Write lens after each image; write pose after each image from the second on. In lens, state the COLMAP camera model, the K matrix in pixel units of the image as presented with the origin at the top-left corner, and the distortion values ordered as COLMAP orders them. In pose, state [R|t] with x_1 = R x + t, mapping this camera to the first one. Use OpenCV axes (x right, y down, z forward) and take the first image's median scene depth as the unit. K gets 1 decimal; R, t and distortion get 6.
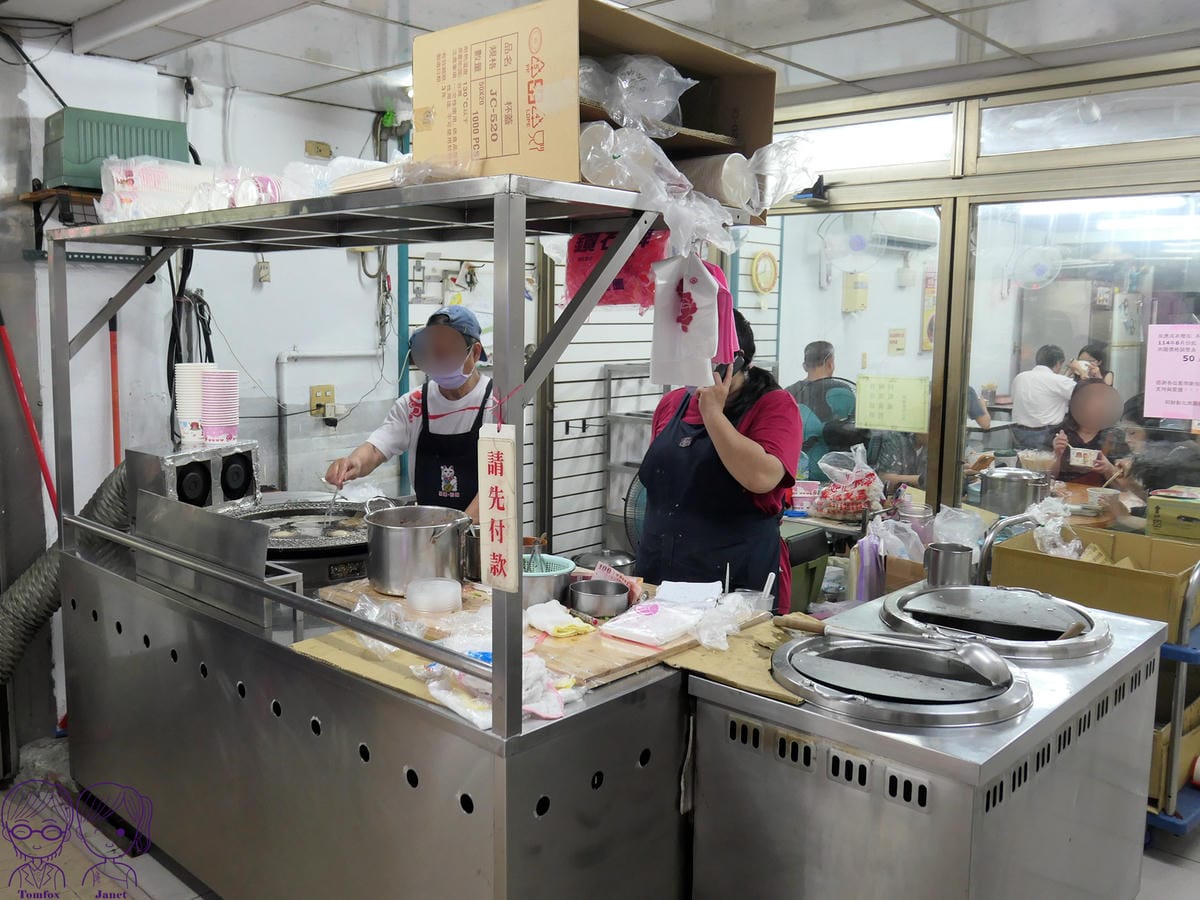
lens RADIAL K [[1038.7, 0, 601.5], [0, 1038.7, 432.3], [0, 0, 1]] dist [-0.030566, 0.001387]
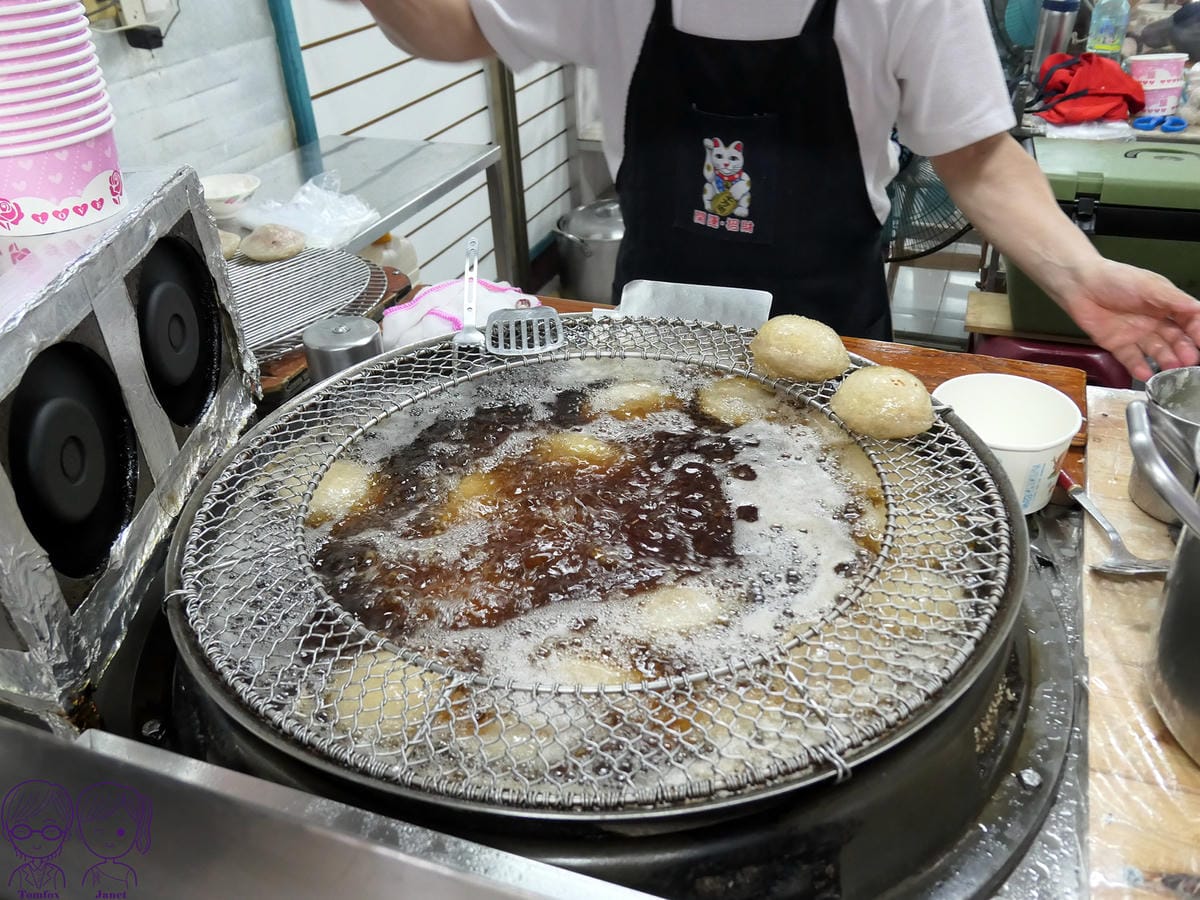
lens RADIAL K [[1038.7, 0, 601.5], [0, 1038.7, 432.3], [0, 0, 1]] dist [-0.030566, 0.001387]
pose [[0.927808, -0.228780, 0.294673, -0.336277], [0.088924, 0.902742, 0.420892, -0.031708], [-0.362305, -0.364303, 0.857915, 0.735298]]
